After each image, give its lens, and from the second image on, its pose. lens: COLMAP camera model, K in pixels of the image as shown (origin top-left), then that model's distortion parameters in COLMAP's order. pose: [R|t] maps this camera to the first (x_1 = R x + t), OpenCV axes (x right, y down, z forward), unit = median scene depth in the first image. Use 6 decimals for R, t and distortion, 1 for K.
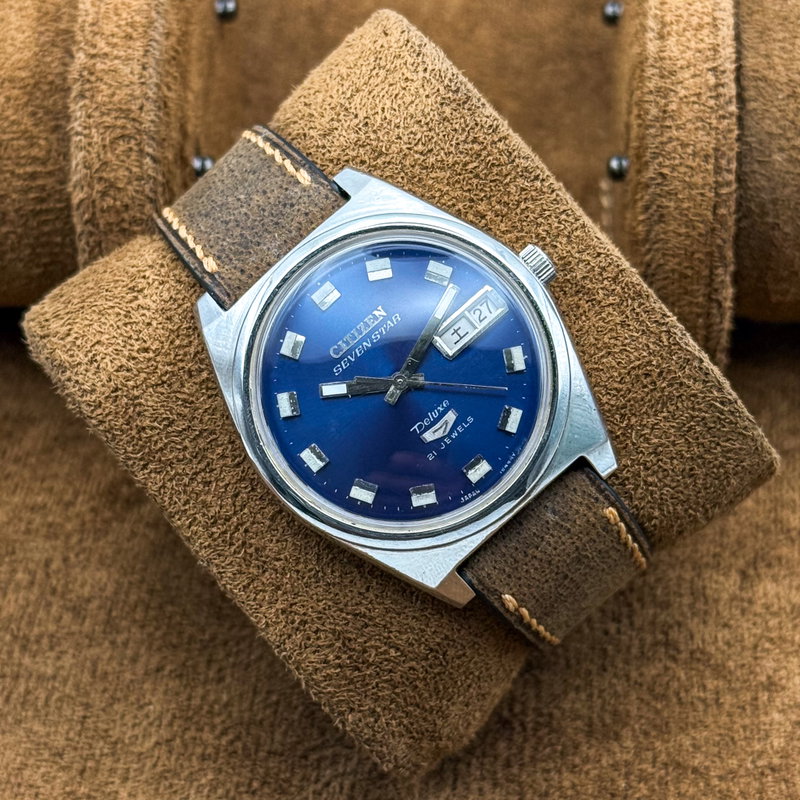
lens RADIAL K [[2014.5, 0, 400.0], [0, 2014.5, 400.0], [0, 0, 1]] dist [-0.008219, 0.453229]
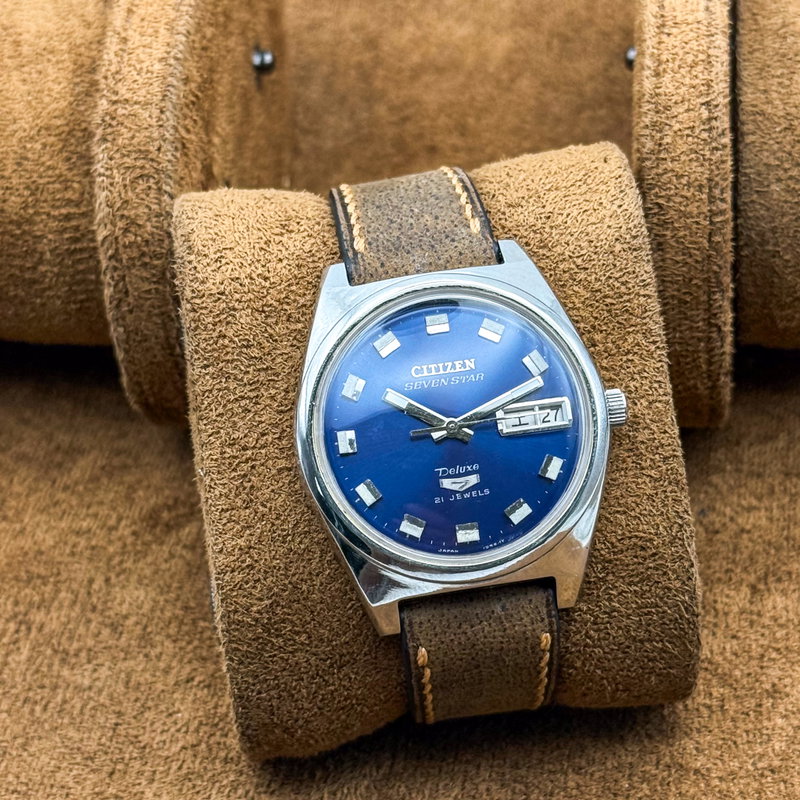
lens RADIAL K [[2014.5, 0, 400.0], [0, 2014.5, 400.0], [0, 0, 1]] dist [-0.008219, 0.453229]
pose [[0.836408, 0.548096, -0.003524, -0.026225], [-0.546596, 0.833608, -0.079571, 0.077132], [-0.040674, 0.068480, 0.996823, -0.077654]]
